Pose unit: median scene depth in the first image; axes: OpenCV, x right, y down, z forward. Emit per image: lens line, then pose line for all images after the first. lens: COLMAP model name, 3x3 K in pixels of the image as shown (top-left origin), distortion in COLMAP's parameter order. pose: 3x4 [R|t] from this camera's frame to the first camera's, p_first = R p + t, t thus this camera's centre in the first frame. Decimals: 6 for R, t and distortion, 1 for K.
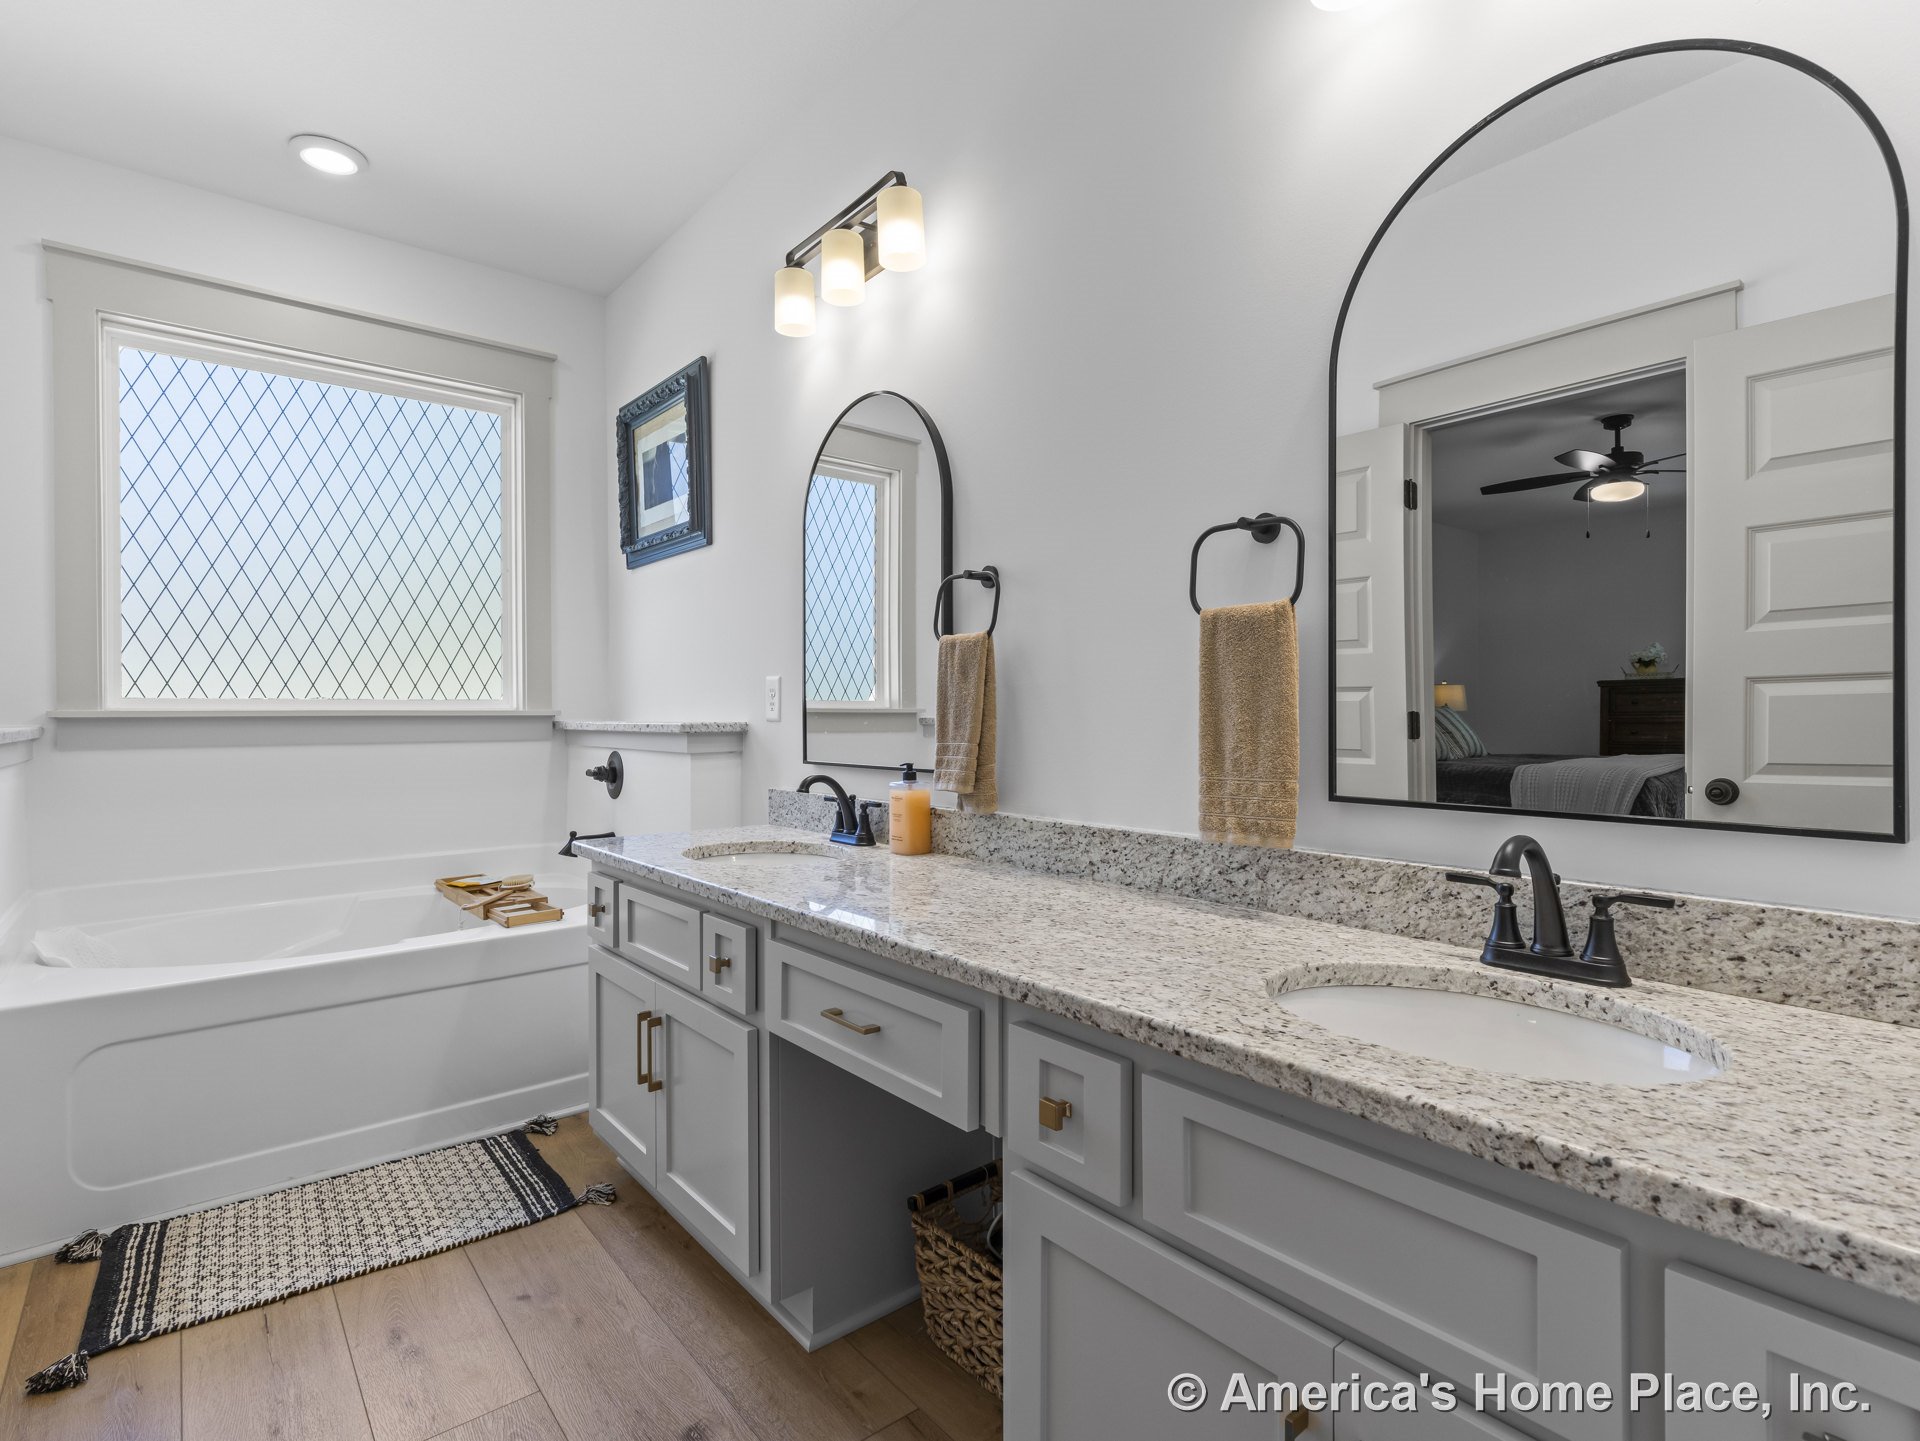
lens RADIAL K [[964.0, 0, 964.3], [0, 964.0, 723.6], [0, 0, 1]] dist [0.001319, 0.001269]
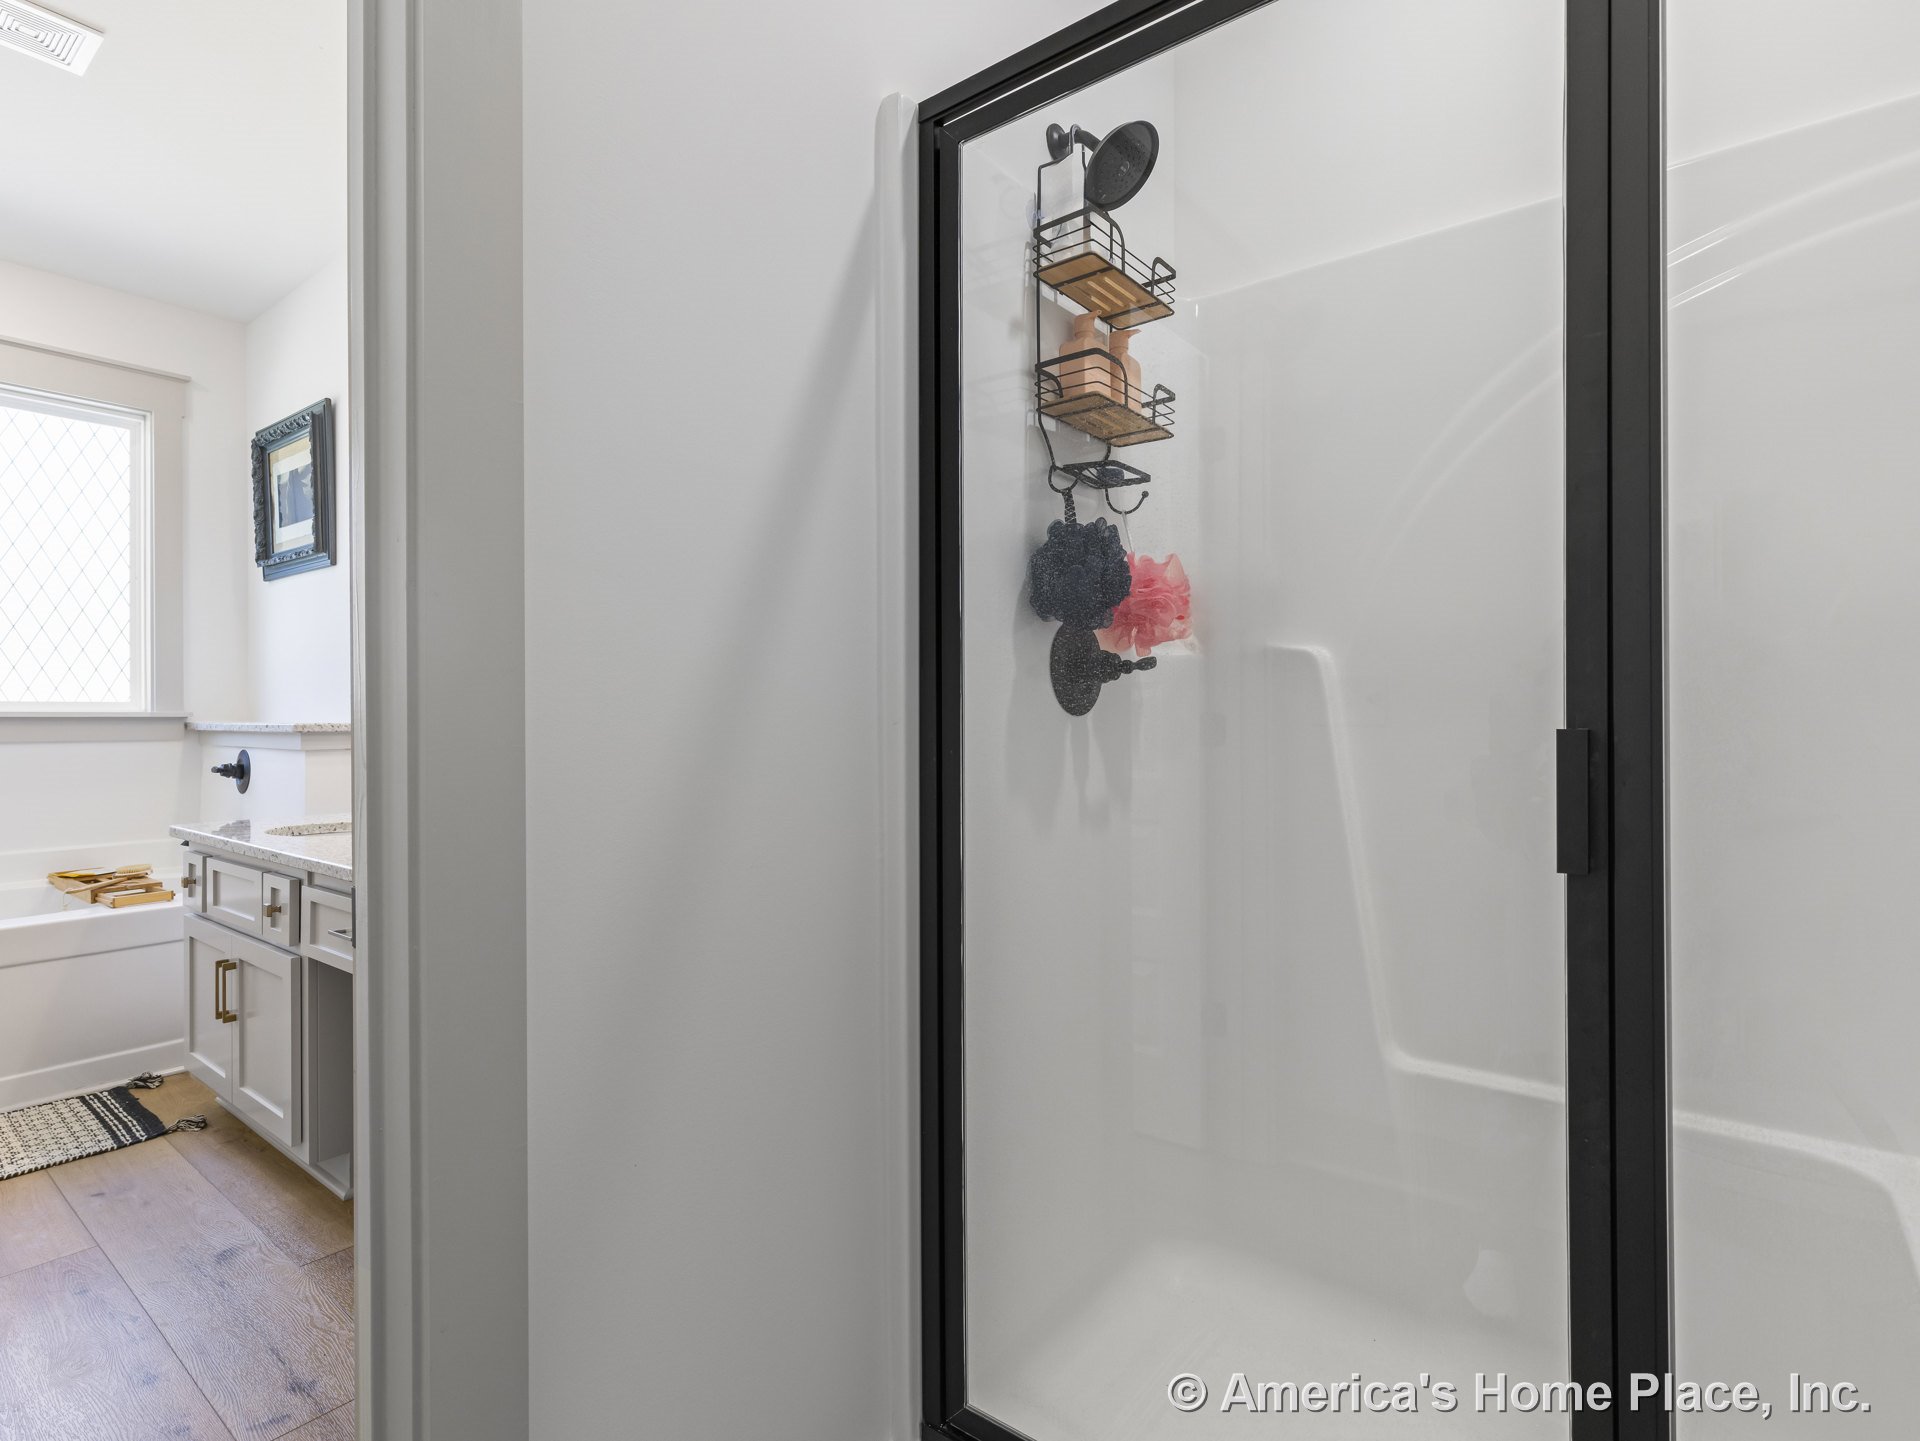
lens RADIAL K [[964.0, 0, 956.3], [0, 964.0, 714.9], [0, 0, 1]] dist [0.001319, 0.001269]
pose [[0.976623, -0.002976, 0.214938, 0.255465], [0.004666, 0.999962, -0.007356, 0.001526], [-0.214908, 0.008187, 0.976600, -0.322012]]
